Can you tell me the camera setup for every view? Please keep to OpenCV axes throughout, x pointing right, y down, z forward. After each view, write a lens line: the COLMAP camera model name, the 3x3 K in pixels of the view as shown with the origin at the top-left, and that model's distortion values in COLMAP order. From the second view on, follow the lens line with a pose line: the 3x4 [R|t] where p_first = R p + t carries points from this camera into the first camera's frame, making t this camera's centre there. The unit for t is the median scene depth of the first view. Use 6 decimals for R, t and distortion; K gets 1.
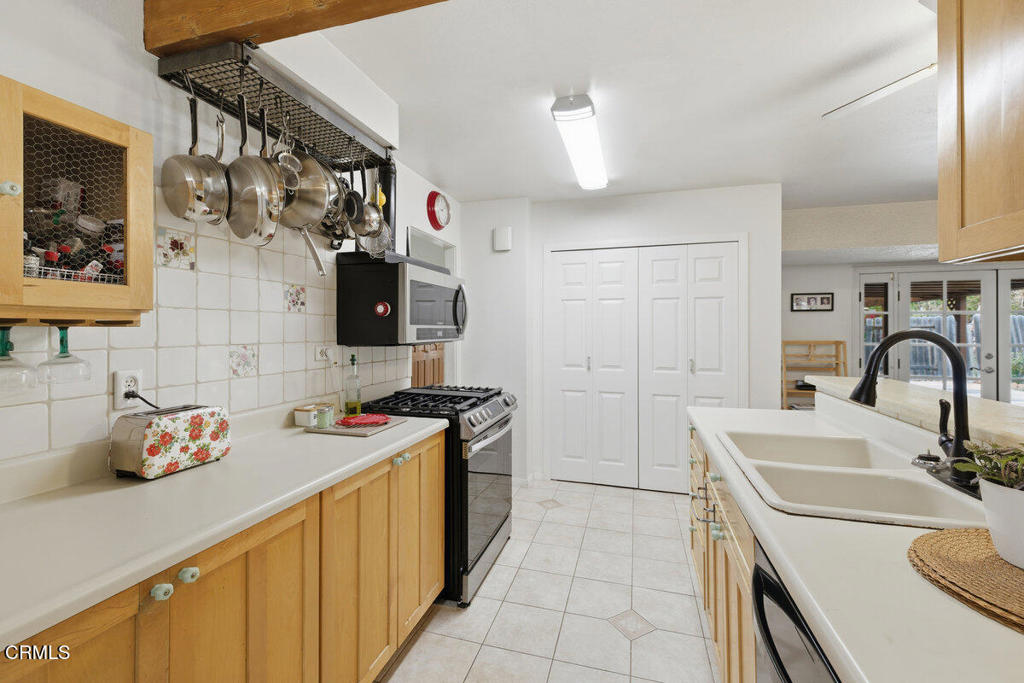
lens RADIAL K [[432.4, 0, 510.2], [0, 432.4, 330.3], [0, 0, 1]] dist [0.004798, -0.000315]
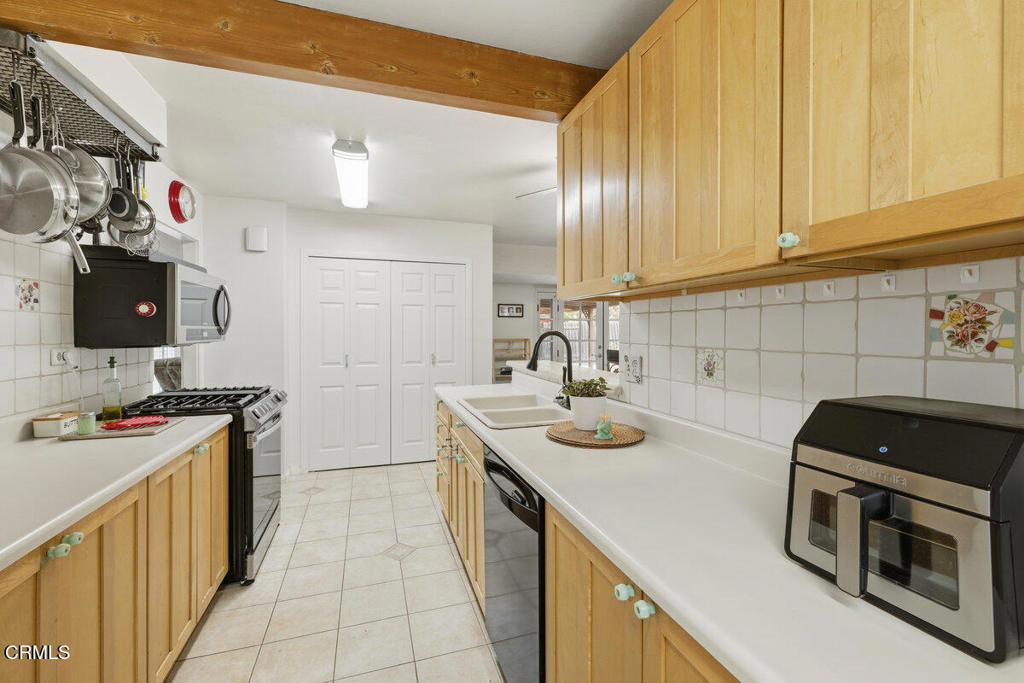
lens RADIAL K [[432.4, 0, 510.2], [0, 432.4, 330.3], [0, 0, 1]] dist [0.004798, -0.000315]
pose [[0.821879, 0.002001, 0.569658, -0.181633], [-0.001310, 0.999998, -0.001623, -0.001075], [-0.569660, 0.000588, 0.821880, -0.265829]]
